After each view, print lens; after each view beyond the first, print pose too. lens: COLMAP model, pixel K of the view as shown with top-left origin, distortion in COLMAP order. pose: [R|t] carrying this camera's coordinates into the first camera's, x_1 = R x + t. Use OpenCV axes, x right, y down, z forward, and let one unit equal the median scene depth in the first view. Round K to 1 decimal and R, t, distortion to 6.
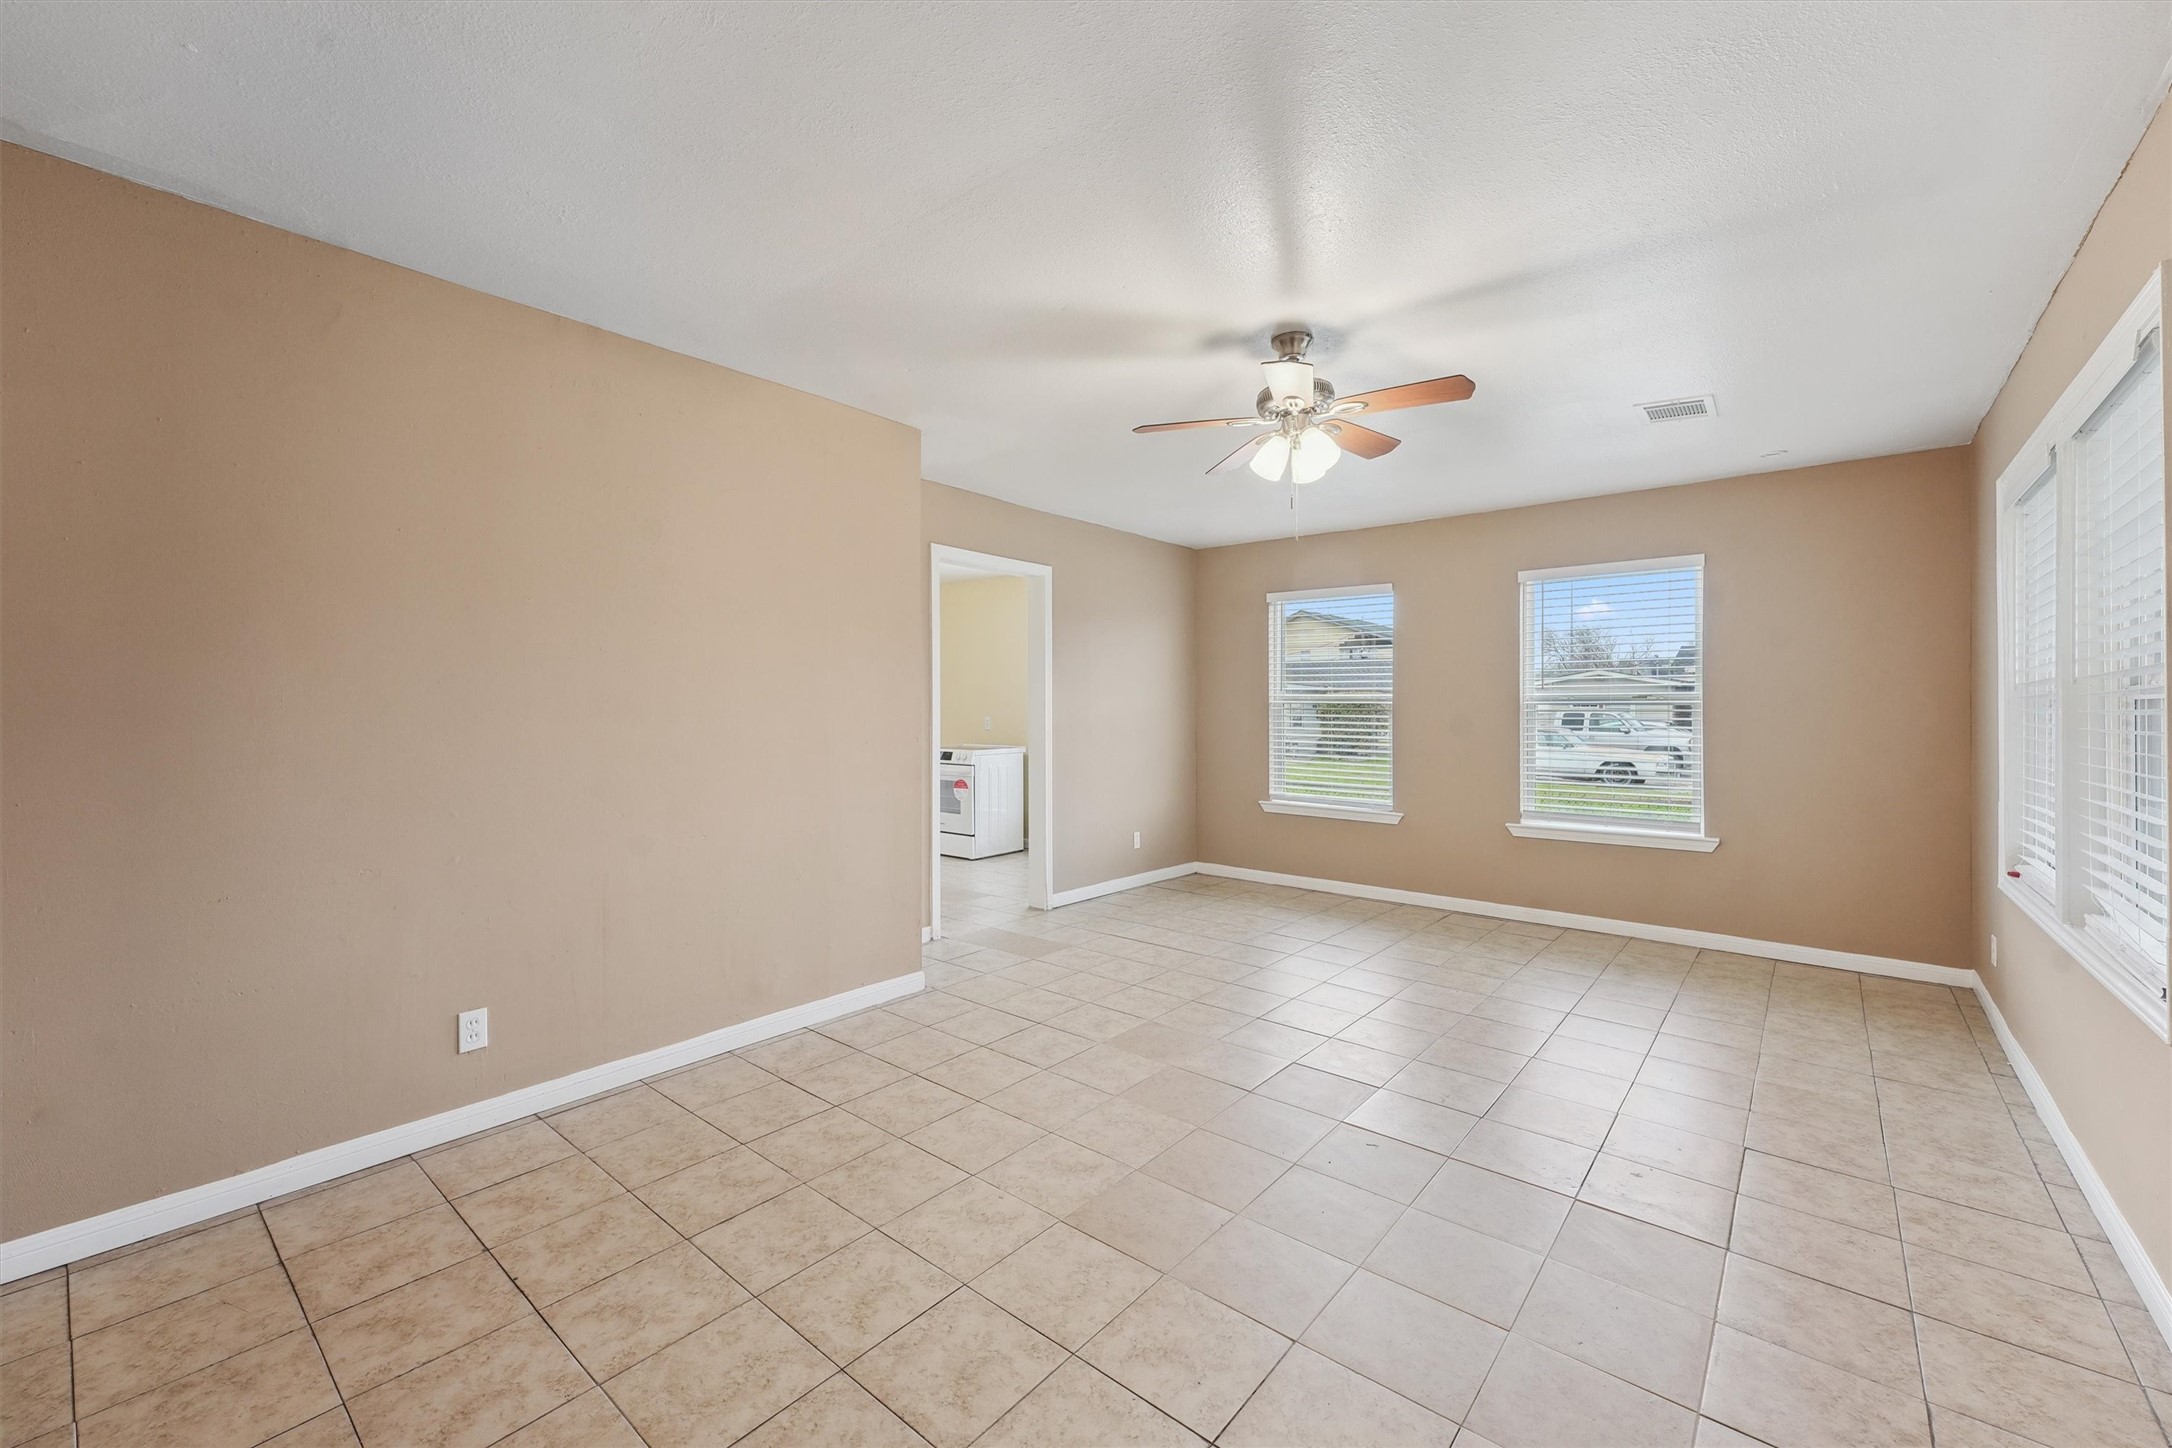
lens RADIAL K [[879.0, 0, 1081.4], [0, 879.0, 705.1], [0, 0, 1]] dist [0.009920, -0.000536]
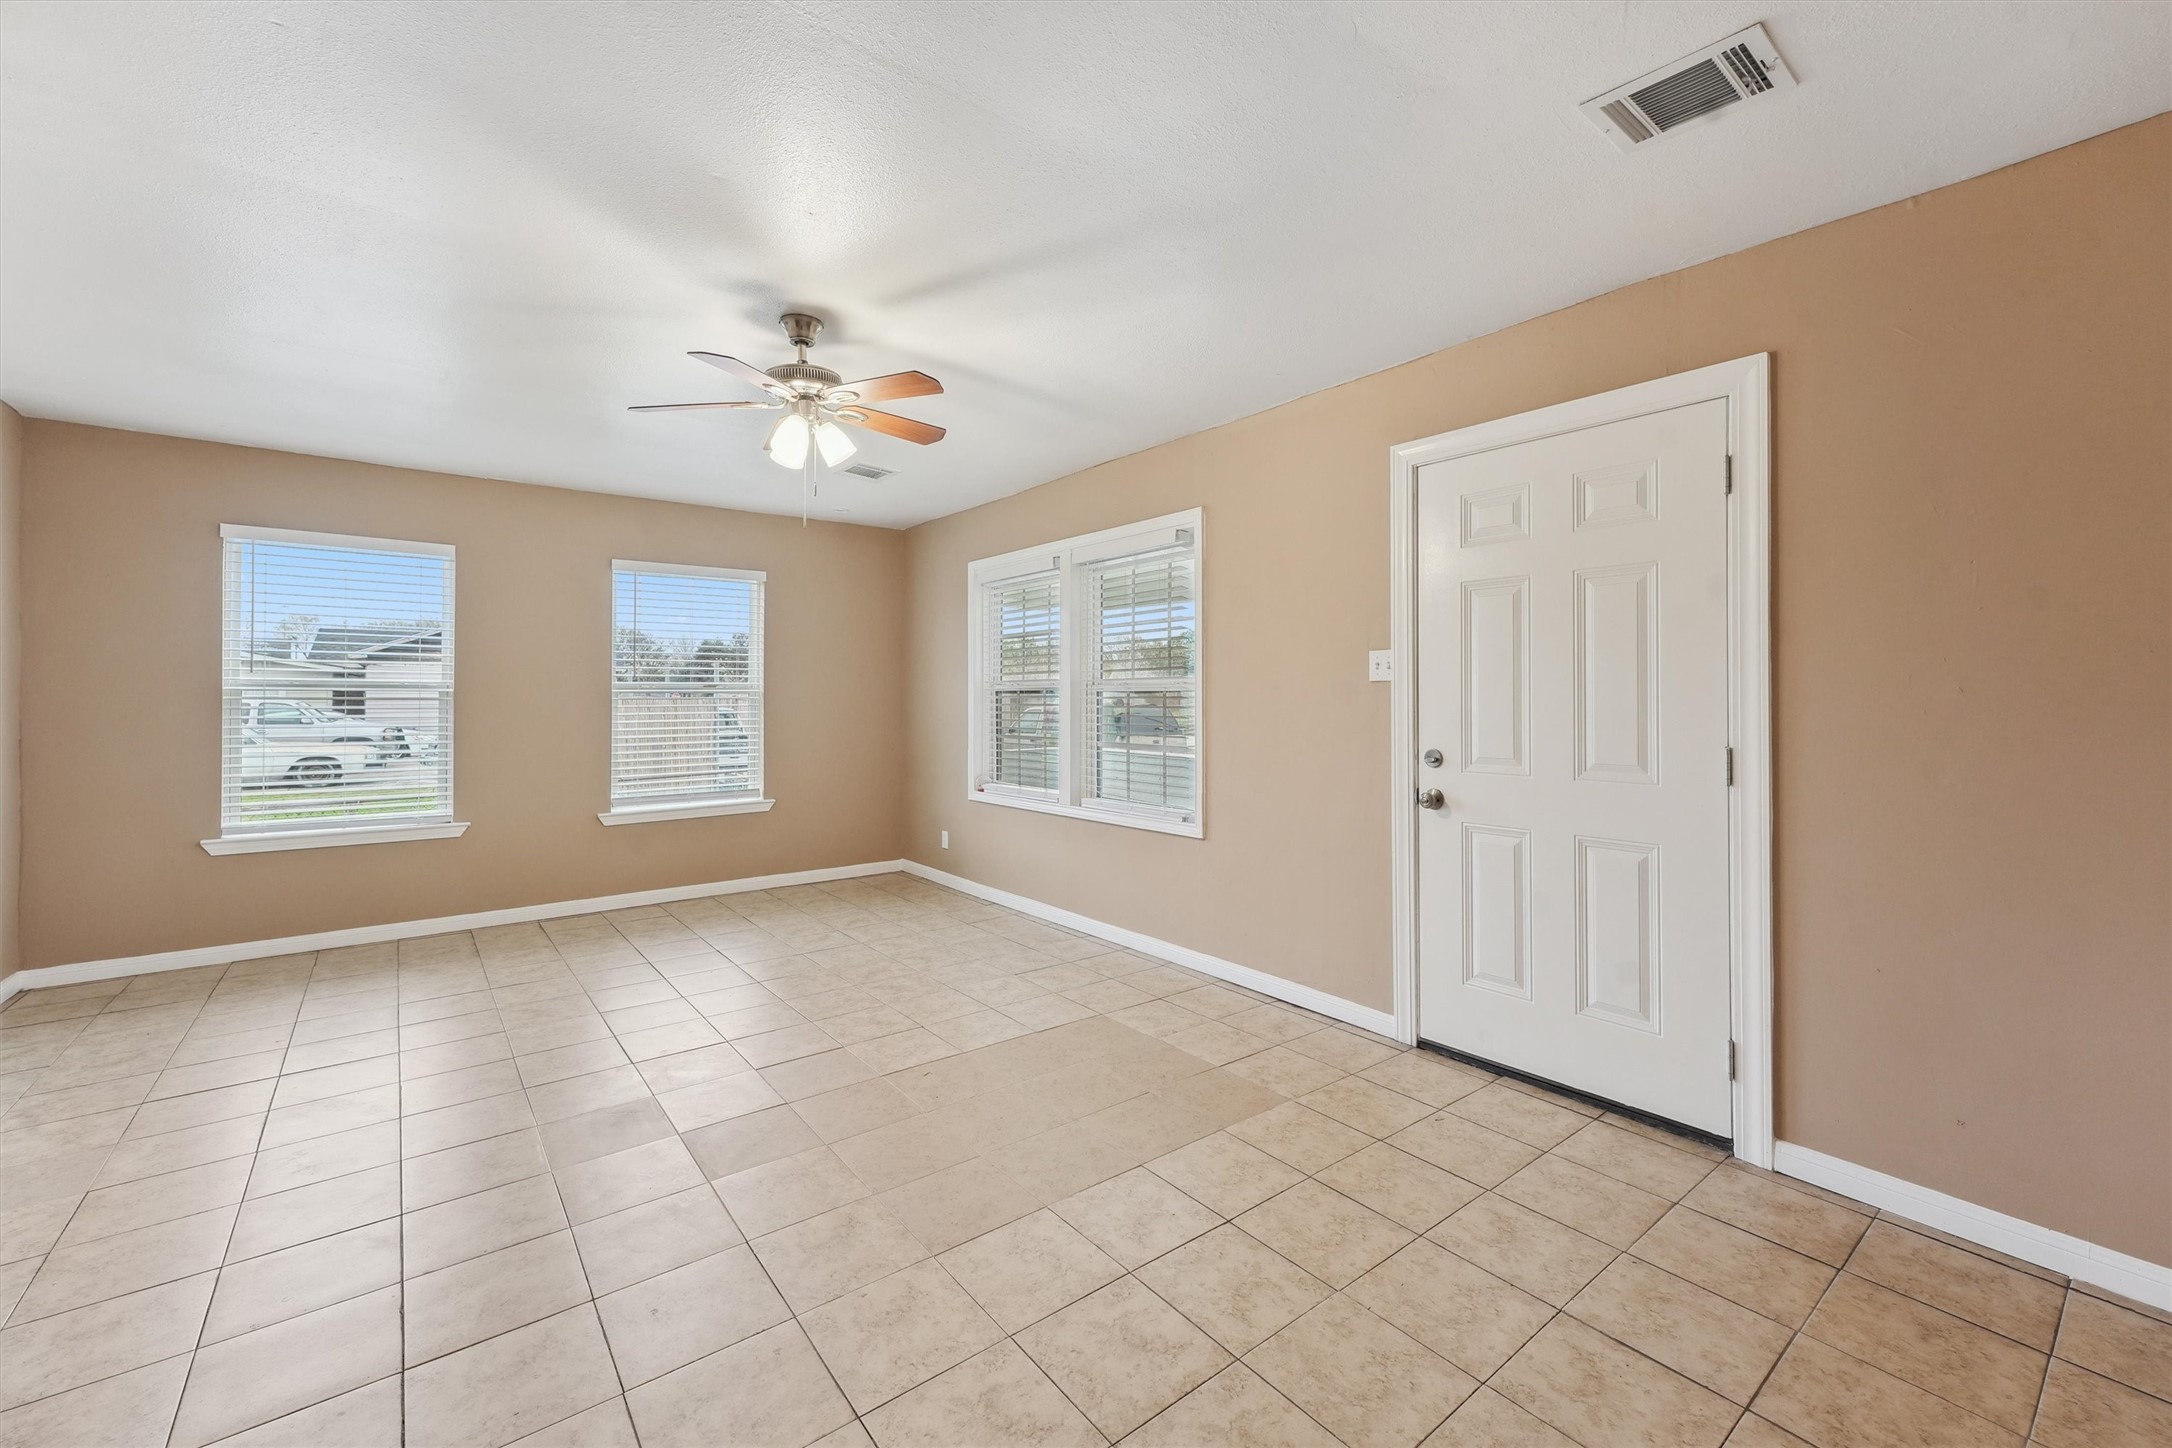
lens RADIAL K [[879.0, 0, 1081.4], [0, 879.0, 705.1], [0, 0, 1]] dist [0.009920, -0.000536]
pose [[0.206785, -0.014519, 0.978279, -0.506682], [-0.000970, 0.999886, 0.015044, -0.003069], [-0.978386, -0.004060, 0.206747, 0.378318]]
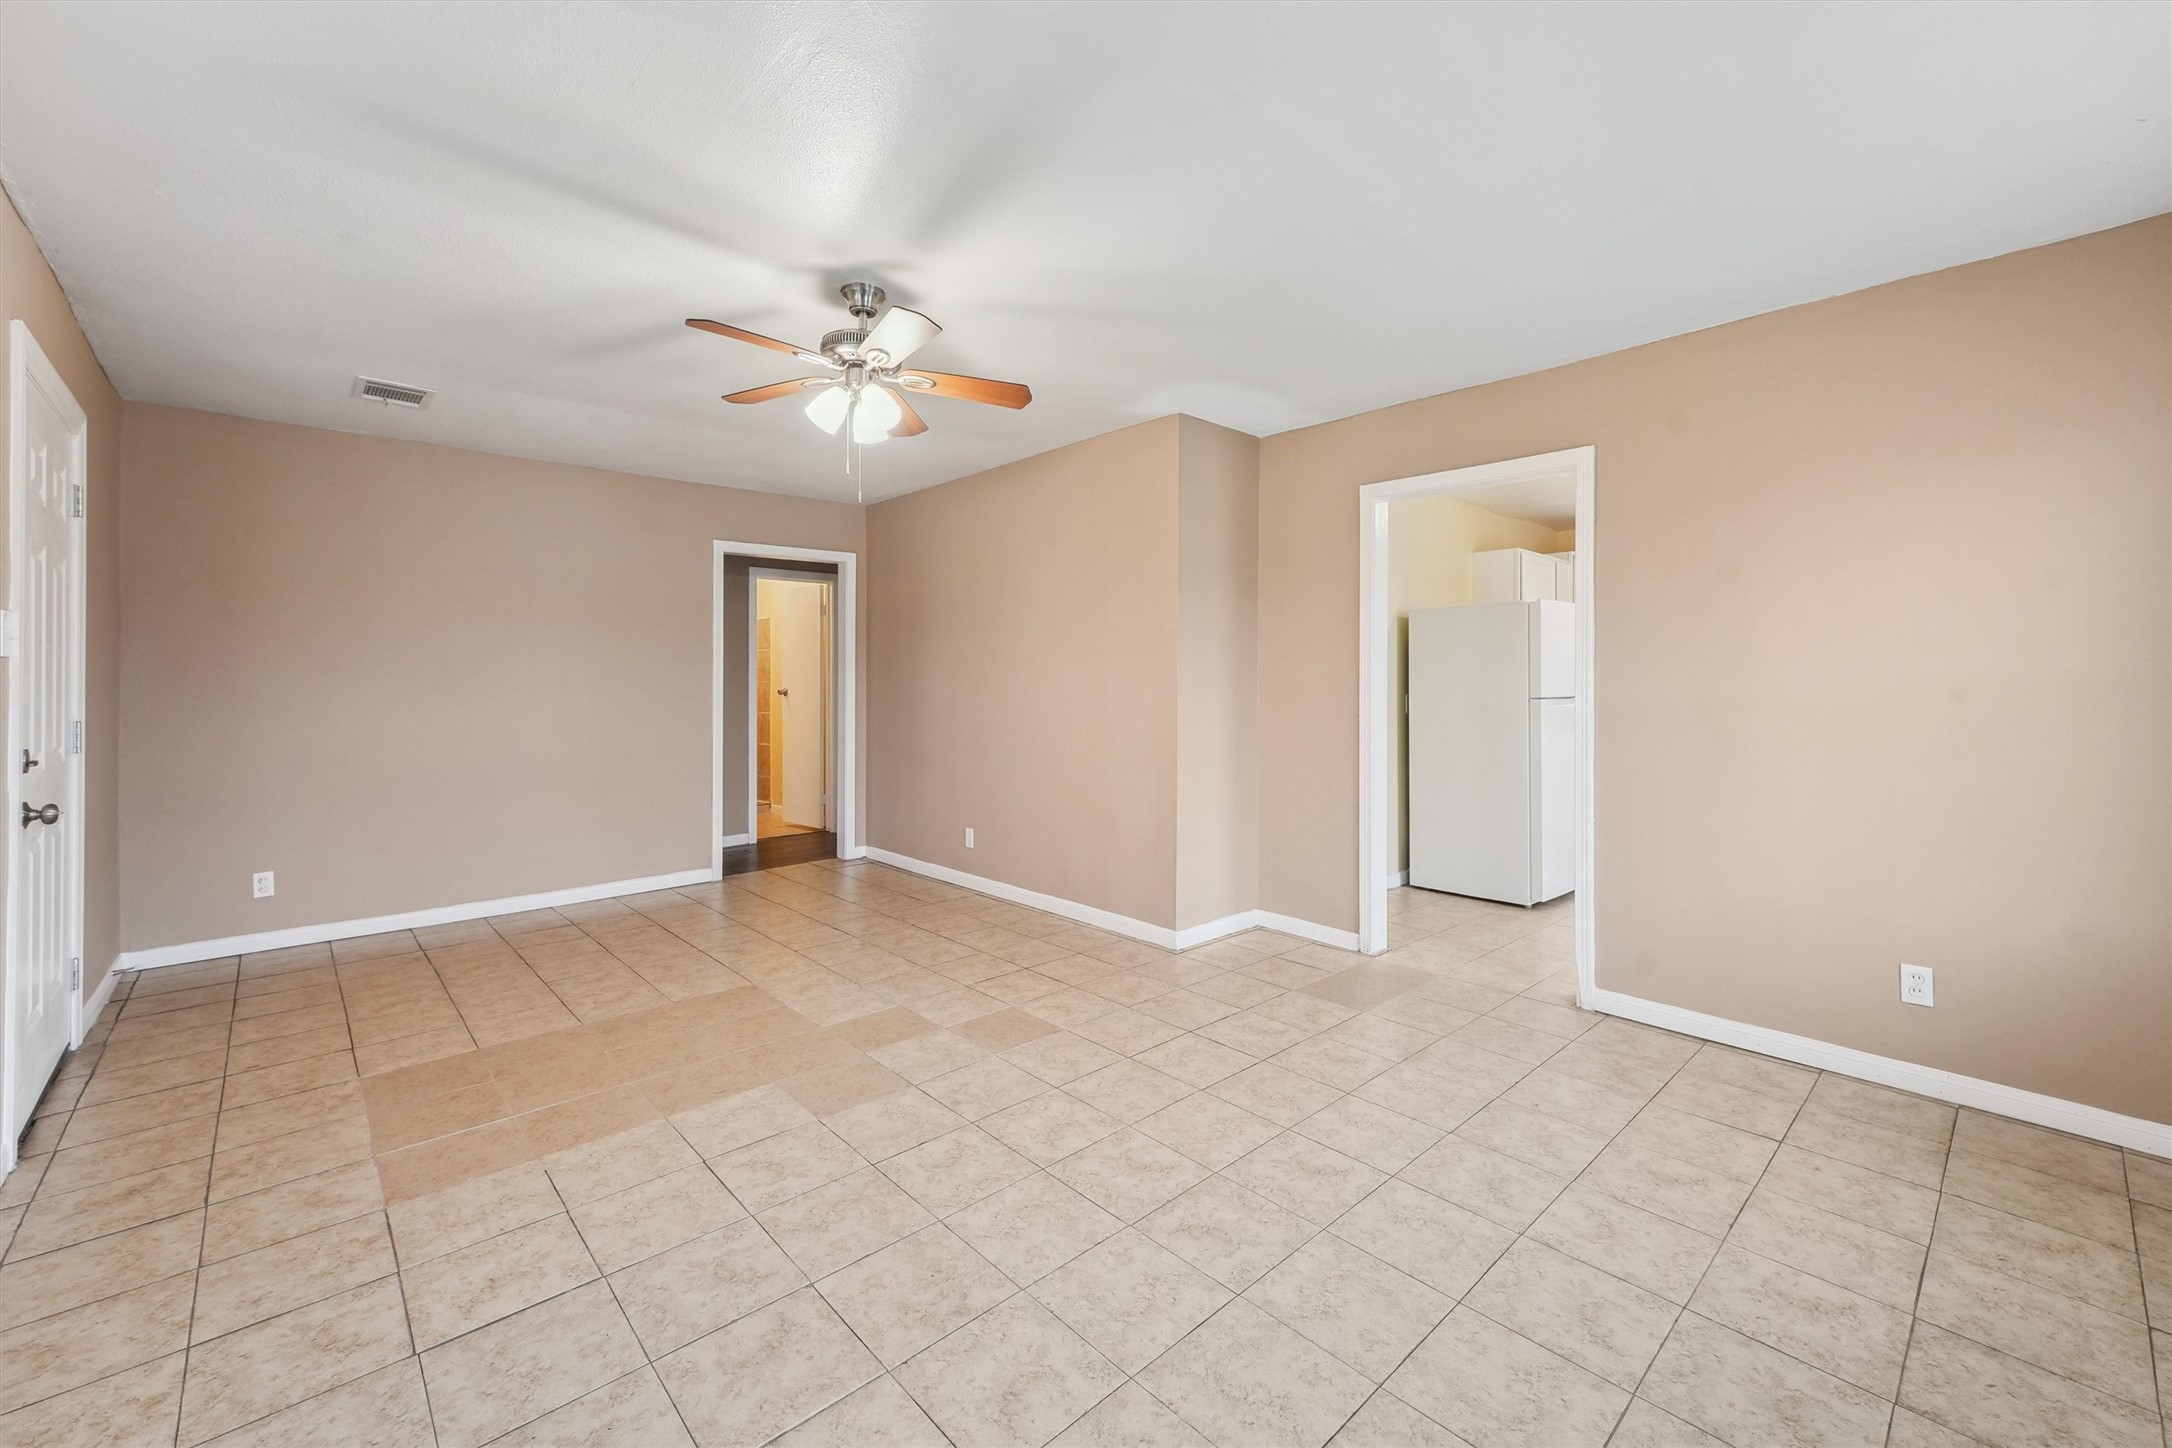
lens RADIAL K [[885.4, 0, 1077.4], [0, 885.4, 680.2], [0, 0, 1]] dist [0.011918, -0.000631]
pose [[-0.140441, -0.002039, -0.990087, 0.895906], [0.005063, 0.999983, -0.002778, 0.007087], [0.990076, -0.005403, -0.140429, 1.059604]]
